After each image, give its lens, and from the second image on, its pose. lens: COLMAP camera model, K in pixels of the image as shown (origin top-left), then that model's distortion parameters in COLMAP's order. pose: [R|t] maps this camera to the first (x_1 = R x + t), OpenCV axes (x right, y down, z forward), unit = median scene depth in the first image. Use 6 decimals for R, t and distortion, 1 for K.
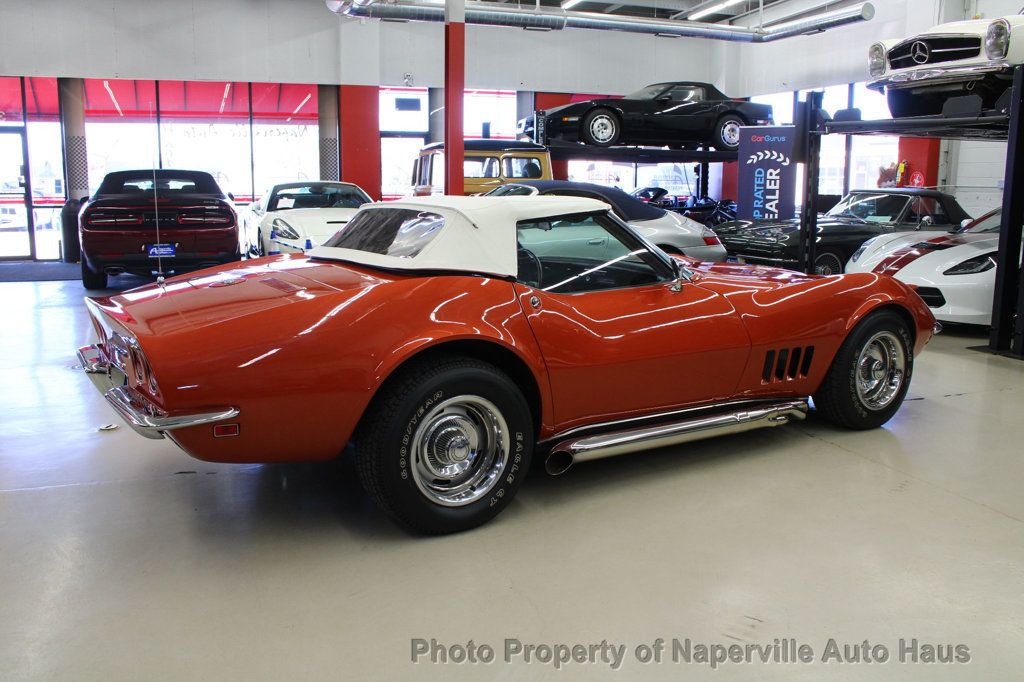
lens RADIAL K [[896.8, 0, 514.0], [0, 896.8, 342.8], [0, 0, 1]] dist [-0.126631, 0.103620]
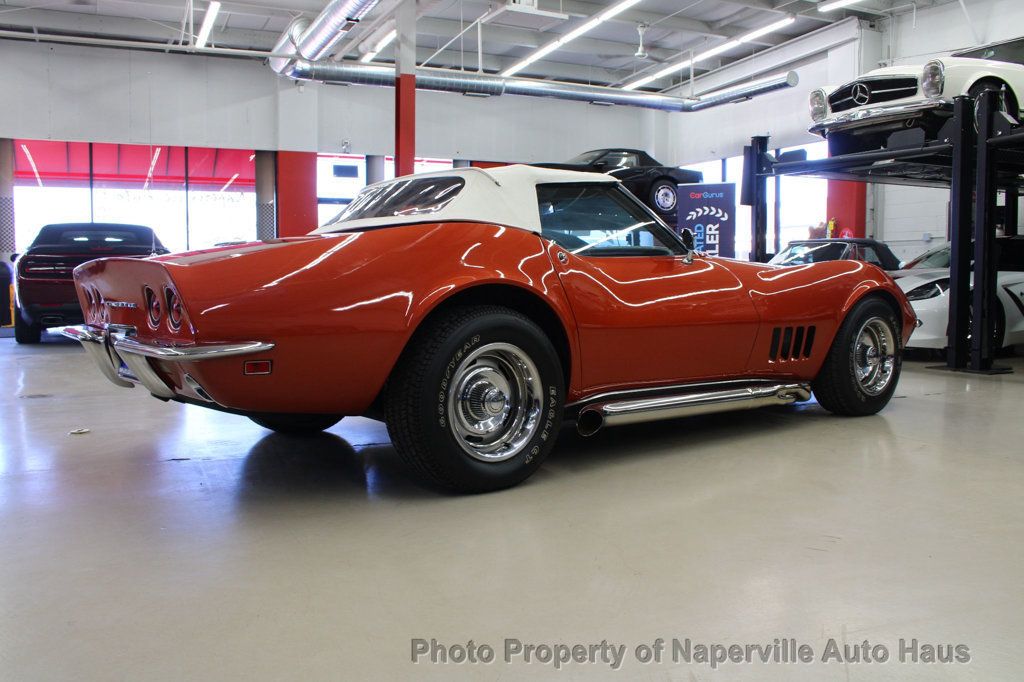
lens RADIAL K [[896.8, 0, 514.0], [0, 896.8, 342.8], [0, 0, 1]] dist [-0.126631, 0.103620]
pose [[0.995671, -0.013425, 0.091971, -0.033075], [0.022804, 0.994554, -0.101696, 0.040165], [-0.090104, 0.103353, 0.990555, 0.011322]]
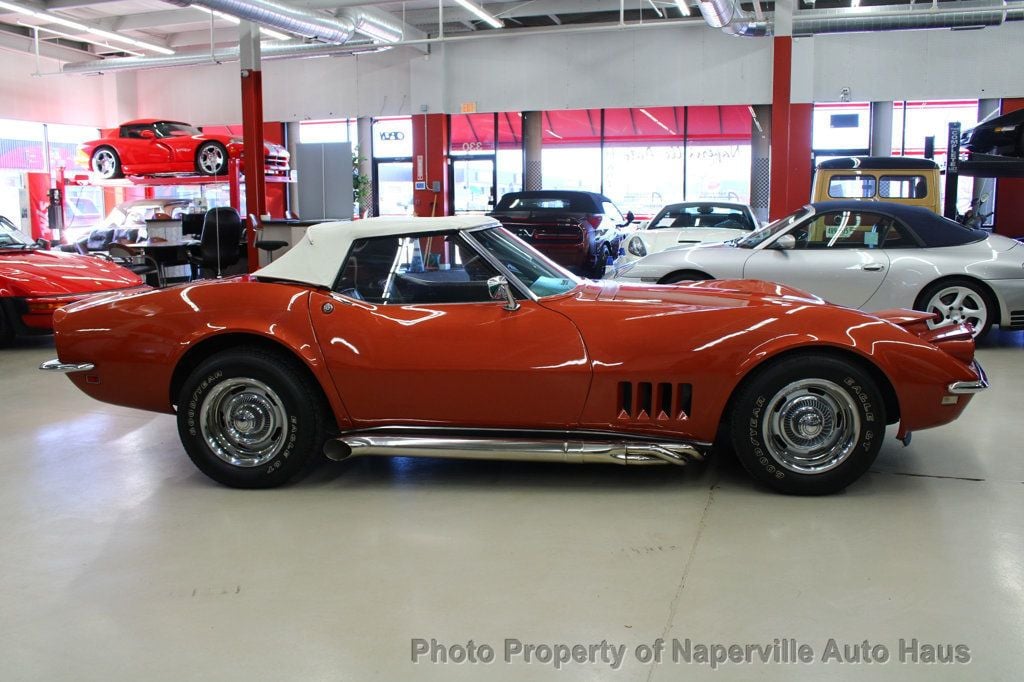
lens RADIAL K [[896.8, 0, 514.0], [0, 896.8, 342.8], [0, 0, 1]] dist [-0.126631, 0.103620]
pose [[0.790435, 0.084982, -0.606623, 0.251163], [-0.097704, 0.995142, 0.012101, -0.010394], [0.604704, 0.049705, 0.794898, 0.063466]]
